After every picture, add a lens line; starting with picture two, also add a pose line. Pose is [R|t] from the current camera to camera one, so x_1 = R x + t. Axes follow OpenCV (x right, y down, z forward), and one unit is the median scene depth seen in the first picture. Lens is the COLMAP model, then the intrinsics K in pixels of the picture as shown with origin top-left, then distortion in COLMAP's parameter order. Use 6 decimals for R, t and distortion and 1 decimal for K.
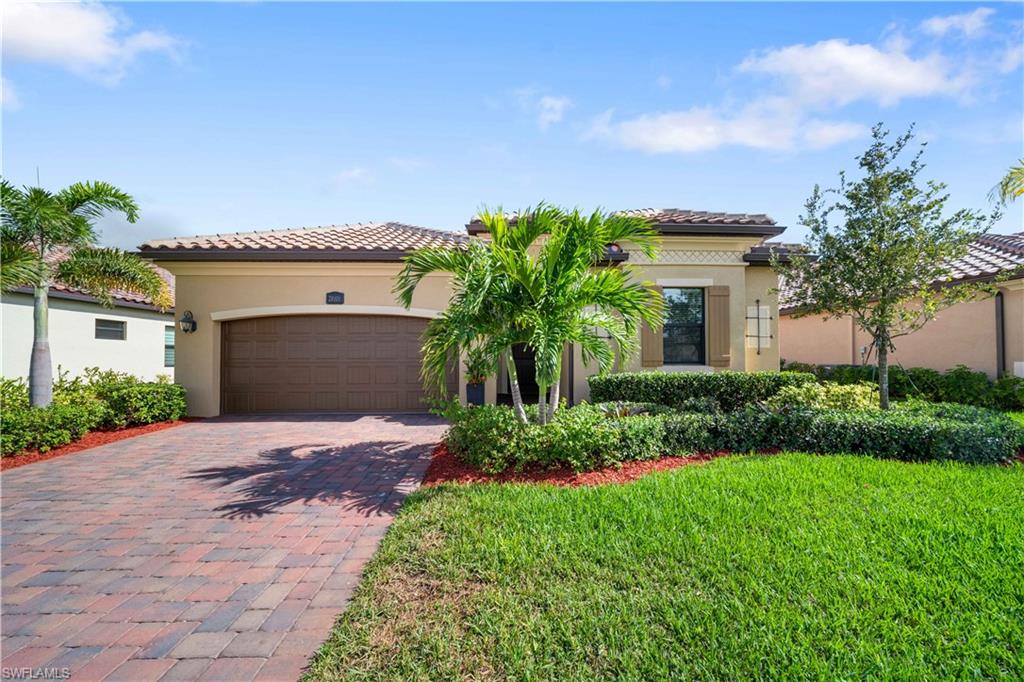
lens RADIAL K [[397.5, 0, 512.0], [0, 397.5, 341.0], [0, 0, 1]] dist [0.012411, -0.000022]
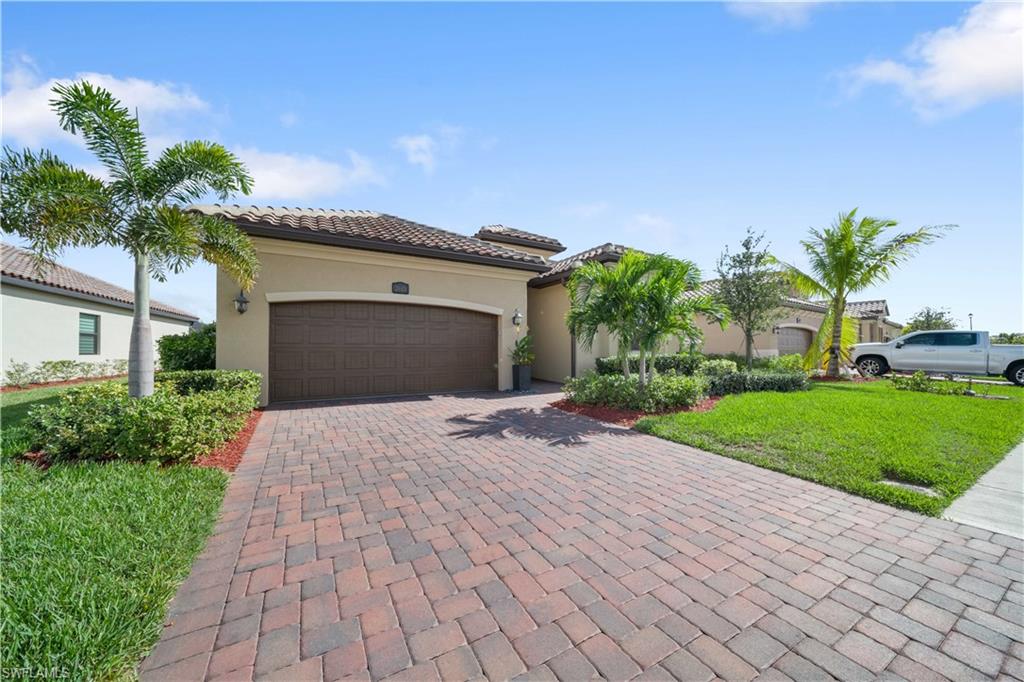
lens RADIAL K [[361.3, 0, 515.3], [0, 361.3, 340.1], [0, 0, 1]] dist [-0.000369, -0.000129]
pose [[0.887920, 0.017351, 0.459671, -0.618983], [-0.027628, 0.999496, 0.015640, 0.011057], [-0.459168, -0.026587, 0.887952, -0.031447]]
